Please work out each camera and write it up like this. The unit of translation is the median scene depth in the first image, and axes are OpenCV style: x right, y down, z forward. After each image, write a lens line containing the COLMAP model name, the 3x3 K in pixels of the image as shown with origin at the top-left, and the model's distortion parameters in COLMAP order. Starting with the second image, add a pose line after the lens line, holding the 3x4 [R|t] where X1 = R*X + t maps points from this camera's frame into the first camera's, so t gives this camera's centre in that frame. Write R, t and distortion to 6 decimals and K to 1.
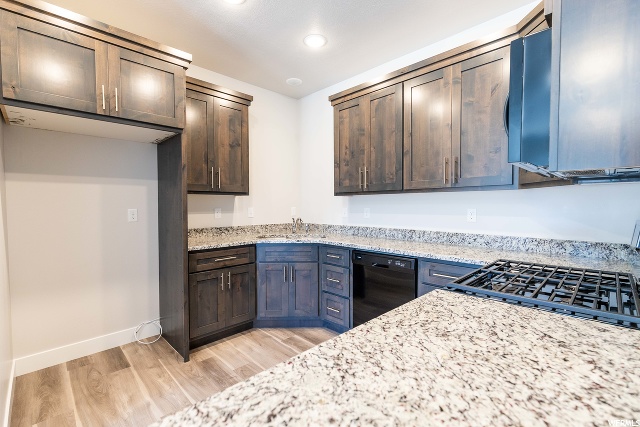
lens RADIAL K [[286.7, 0, 321.0], [0, 286.7, 213.8], [0, 0, 1]] dist [0.010395, -0.000247]
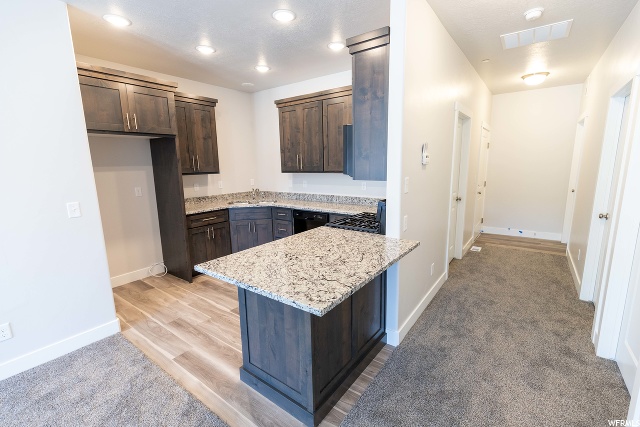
lens RADIAL K [[286.7, 0, 321.0], [0, 286.7, 213.8], [0, 0, 1]] dist [0.010395, -0.000247]
pose [[0.988594, -0.042174, 0.144581, 0.028338], [0.020998, 0.989212, 0.144979, -0.071682], [-0.149135, -0.140289, 0.978814, -0.521423]]
